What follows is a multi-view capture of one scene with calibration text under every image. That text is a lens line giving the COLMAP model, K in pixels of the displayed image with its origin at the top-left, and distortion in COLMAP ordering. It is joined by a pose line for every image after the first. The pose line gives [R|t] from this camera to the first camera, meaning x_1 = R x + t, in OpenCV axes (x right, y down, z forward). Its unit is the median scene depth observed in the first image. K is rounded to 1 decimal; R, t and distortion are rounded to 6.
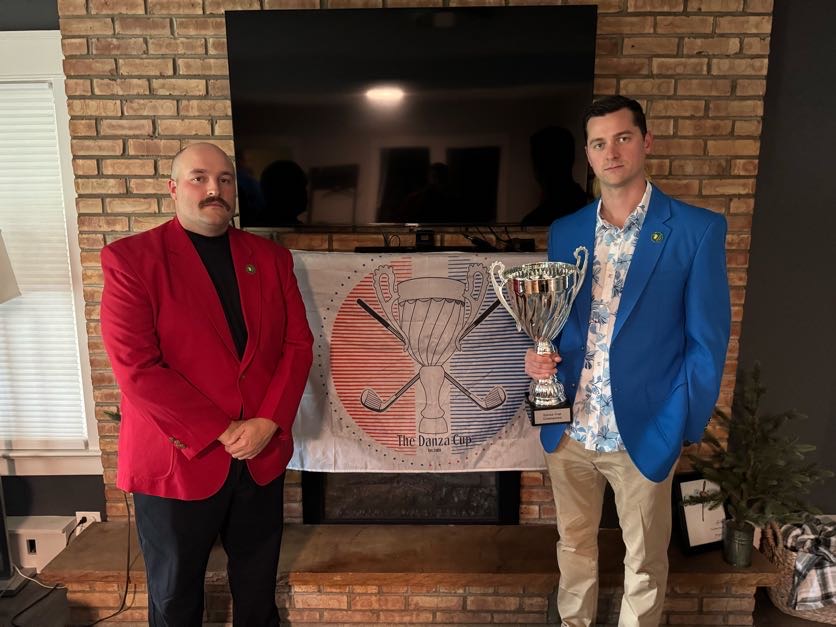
lens RADIAL K [[586.1, 0, 419.1], [0, 586.1, 314.6], [0, 0, 1]] dist [0.027200, -0.021400]
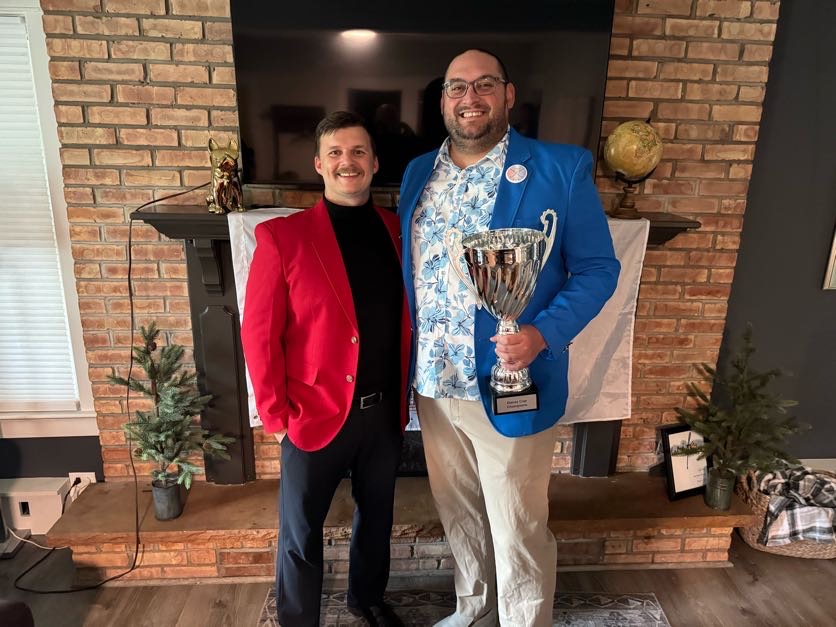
lens RADIAL K [[586.1, 0, 423.8], [0, 586.1, 315.9], [0, 0, 1]] dist [0.027200, -0.021400]
pose [[0.996268, -0.000705, 0.086313, -0.092614], [-0.007626, 0.995338, 0.096149, -0.028617], [-0.085978, -0.096448, 0.991618, 0.003174]]
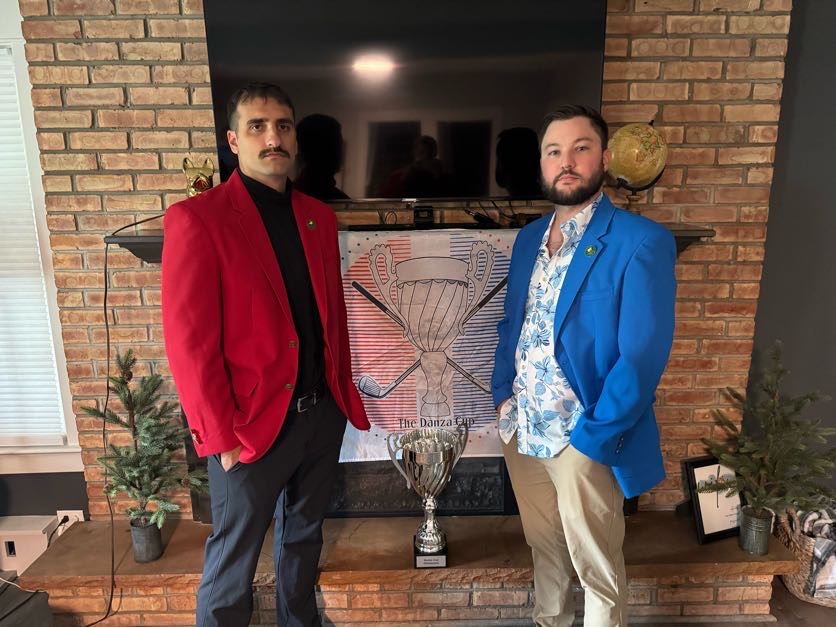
lens RADIAL K [[586.1, 0, 423.0], [0, 586.1, 315.4], [0, 0, 1]] dist [0.027200, -0.021400]
pose [[0.999675, -0.015833, 0.019997, -0.012006], [0.015136, 0.999288, 0.034553, -0.002690], [-0.020530, -0.034239, 0.999203, 0.064495]]
